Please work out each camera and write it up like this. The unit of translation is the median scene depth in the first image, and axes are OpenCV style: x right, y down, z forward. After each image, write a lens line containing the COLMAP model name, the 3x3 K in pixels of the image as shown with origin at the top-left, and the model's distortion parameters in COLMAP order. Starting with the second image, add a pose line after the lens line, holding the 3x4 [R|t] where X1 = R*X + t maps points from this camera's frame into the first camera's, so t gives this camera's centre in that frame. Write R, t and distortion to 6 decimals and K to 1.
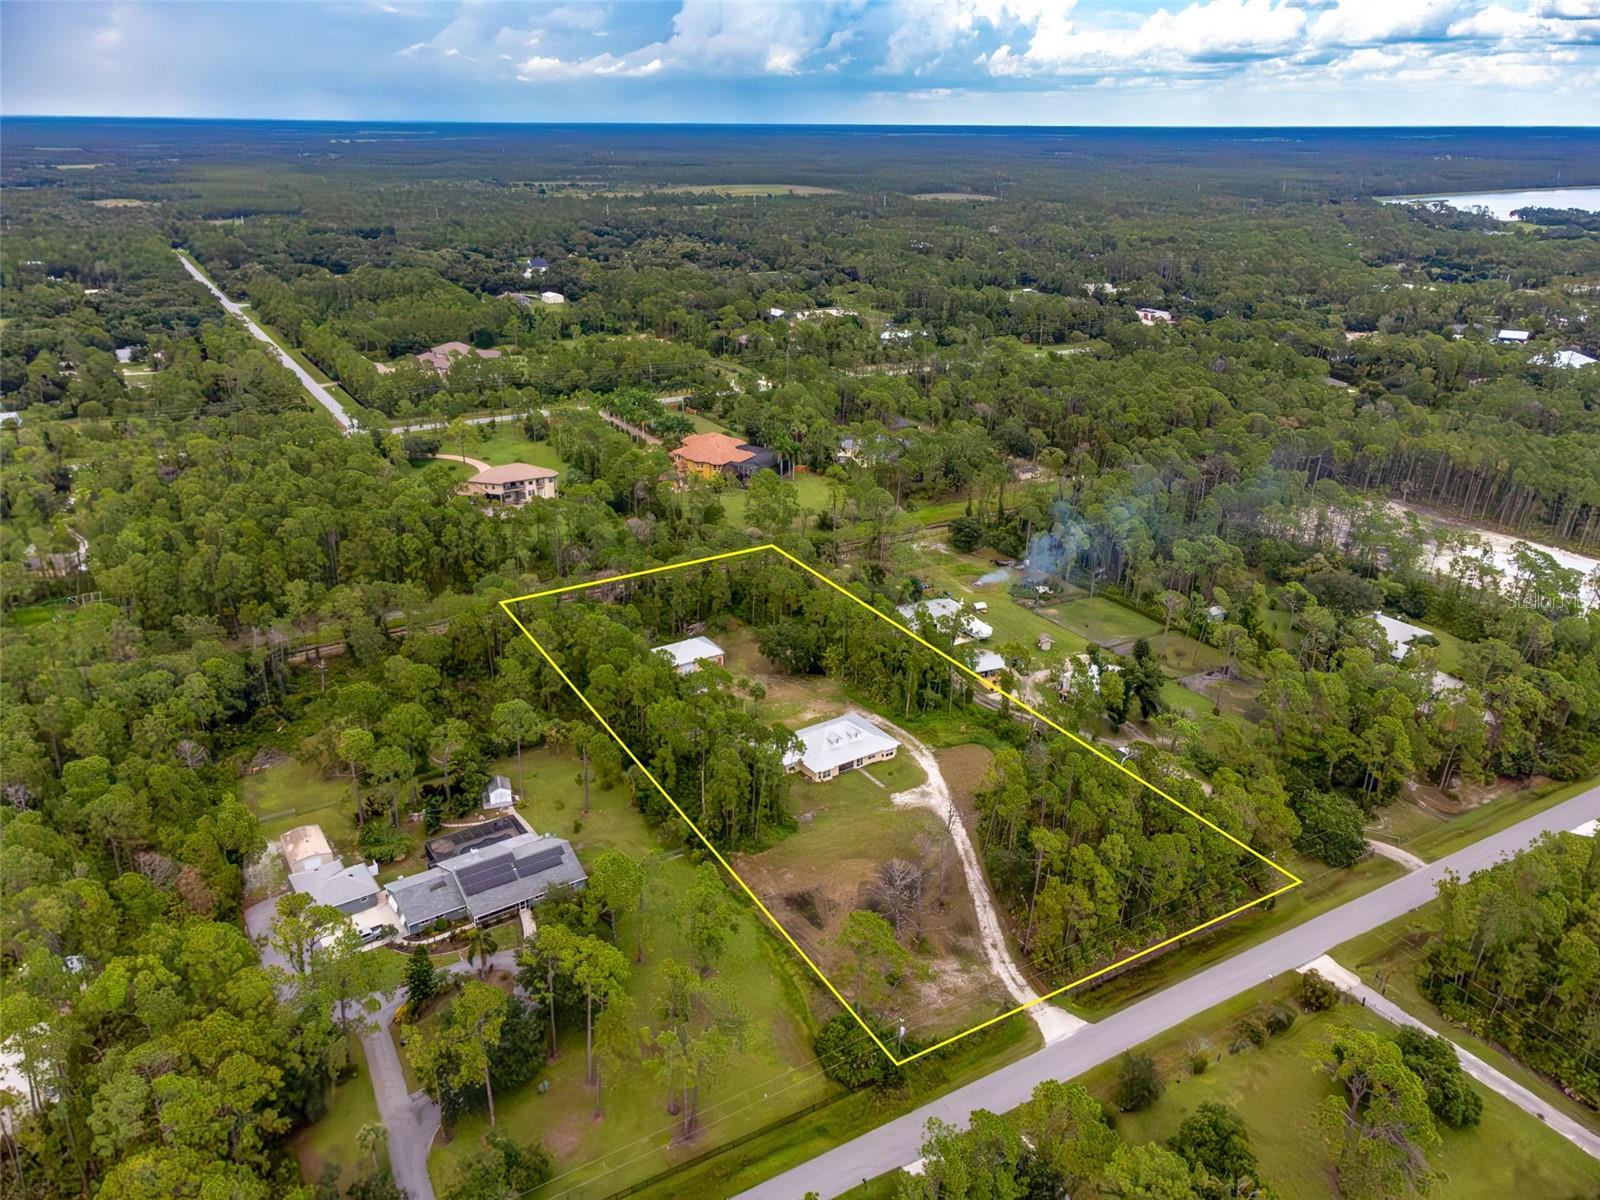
lens RADIAL K [[1171.5, 0, 794.1], [0, 1171.5, 600.3], [0, 0, 1]] dist [0.010439, 0.004265]
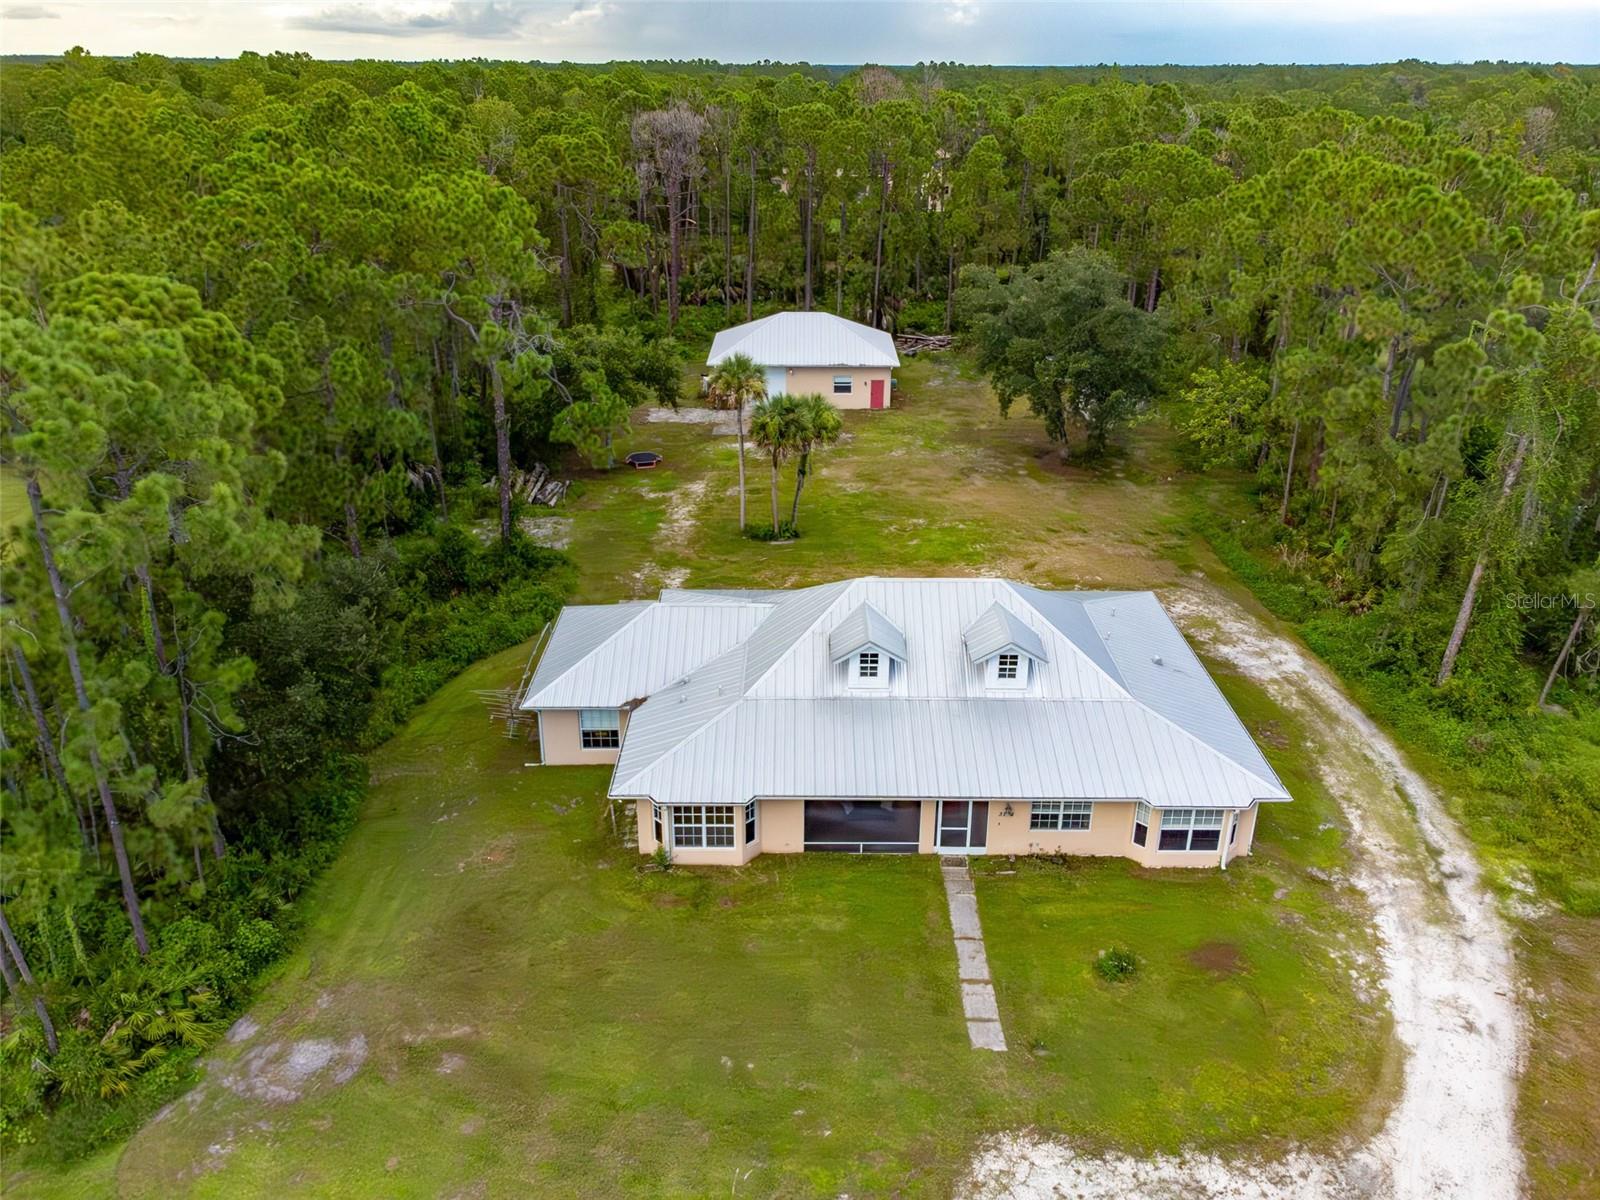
lens RADIAL K [[1193.2, 0, 795.0], [0, 1193.2, 603.6], [0, 0, 1]] dist [0.004199, 0.006913]
pose [[0.832683, 0.226675, -0.505230, 0.113937], [-0.206224, 0.973688, 0.096969, 0.098267], [0.513917, 0.023446, 0.857519, 0.854664]]
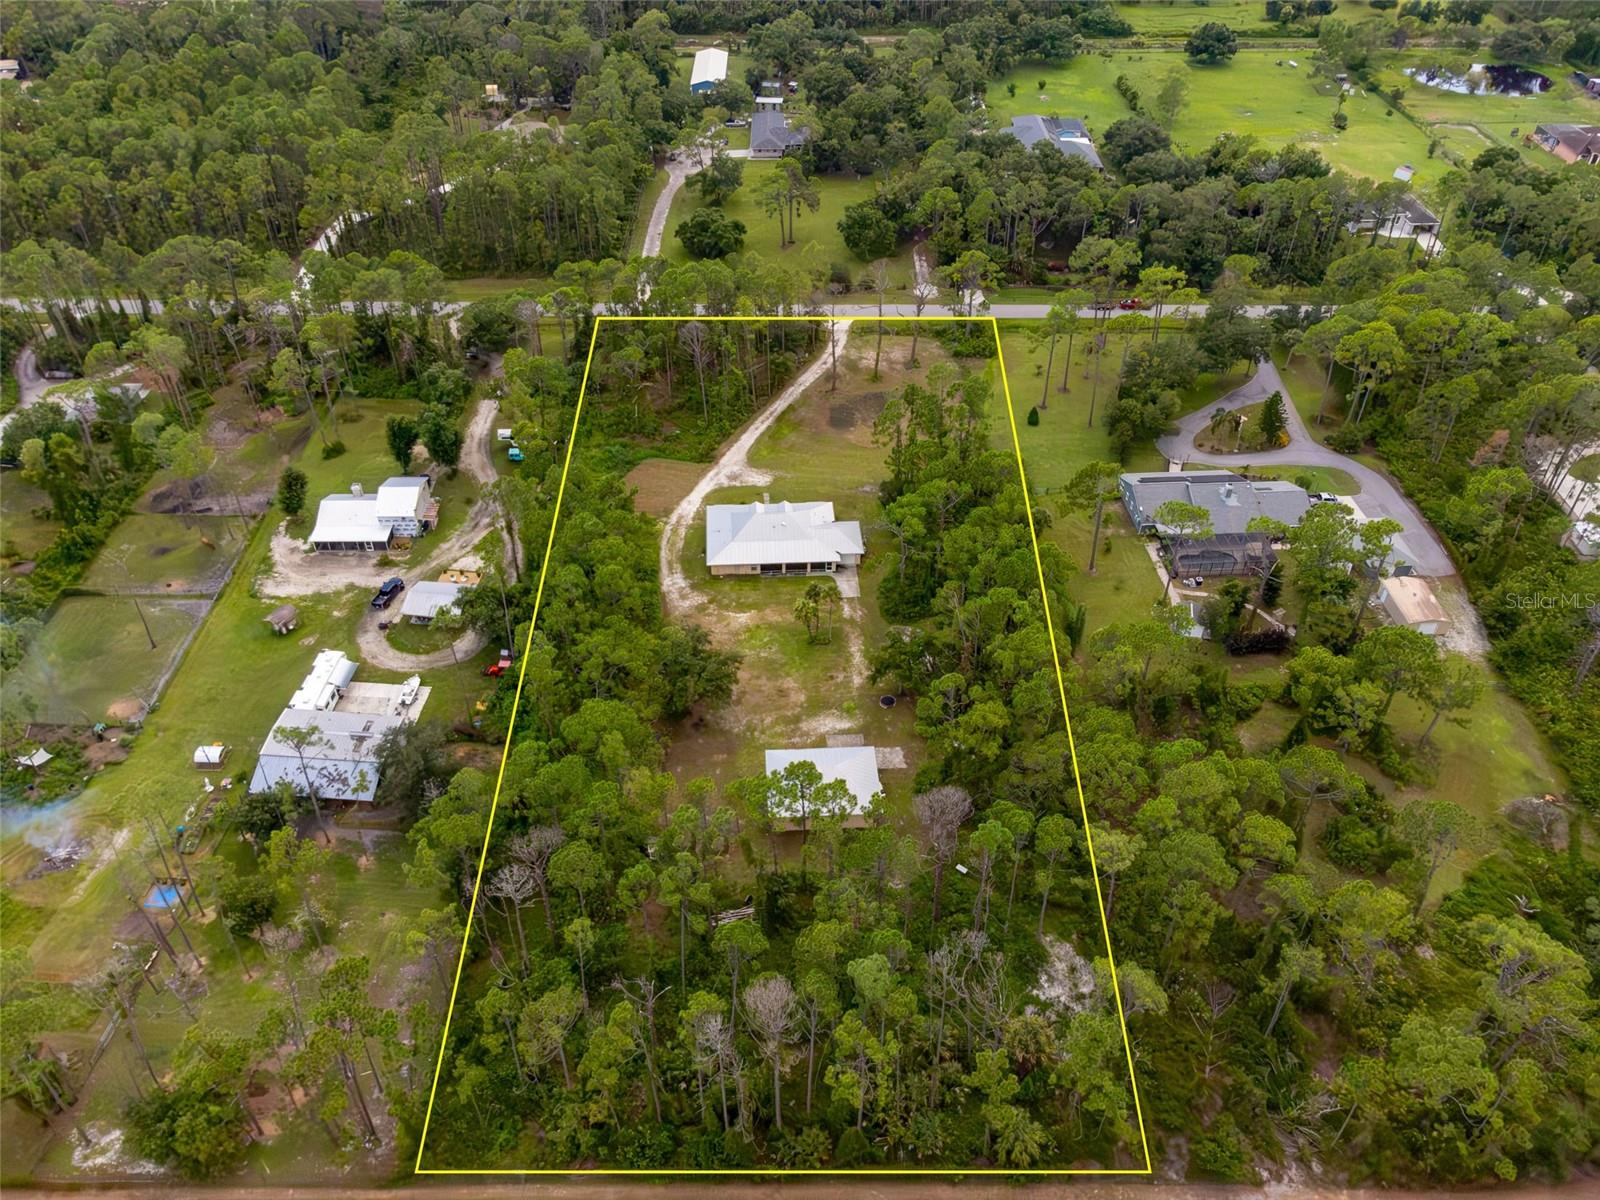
lens RADIAL K [[1171.5, 0, 794.1], [0, 1171.5, 600.3], [0, 0, 1]] dist [0.010439, 0.004265]
pose [[-0.864045, -0.331727, 0.378659, -0.308600], [0.181683, 0.496003, 0.849101, -0.556636], [-0.469486, 0.802458, -0.368300, 1.369205]]
